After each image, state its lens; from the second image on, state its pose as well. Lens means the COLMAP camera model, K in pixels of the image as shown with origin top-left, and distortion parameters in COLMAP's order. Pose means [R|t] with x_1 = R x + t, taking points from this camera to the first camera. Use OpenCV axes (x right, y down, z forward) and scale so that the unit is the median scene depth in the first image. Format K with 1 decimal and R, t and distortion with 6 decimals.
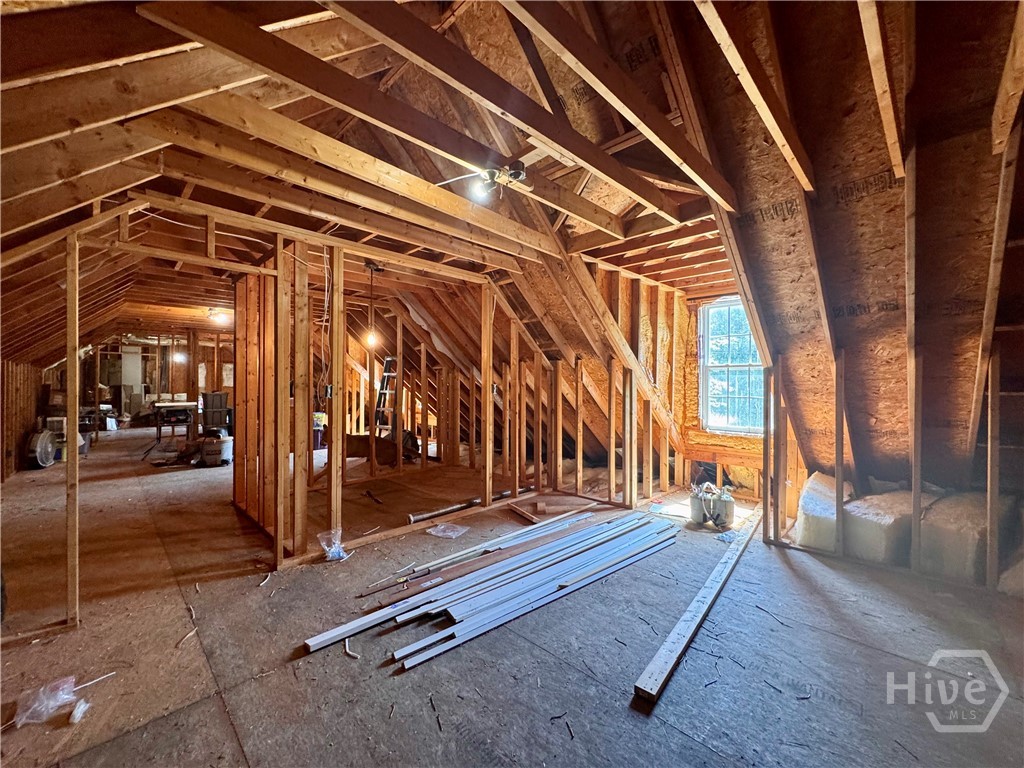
lens RADIAL K [[415.5, 0, 512.0], [0, 415.5, 384.0], [0, 0, 1]] dist [-0.002274, -0.000199]
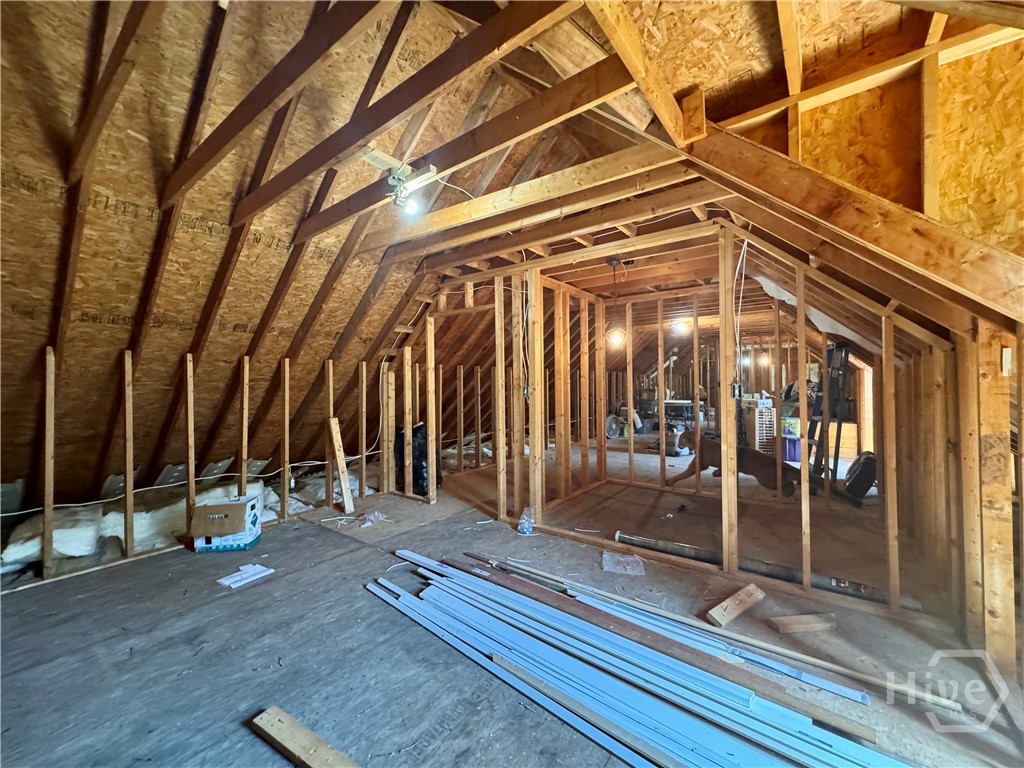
lens RADIAL K [[415.5, 0, 512.0], [0, 415.5, 384.0], [0, 0, 1]] dist [-0.002274, -0.000199]
pose [[0.129360, -0.003037, -0.991593, 0.811310], [0.002597, 0.999993, -0.002724, 0.002262], [0.991594, -0.002223, 0.129367, 0.882990]]
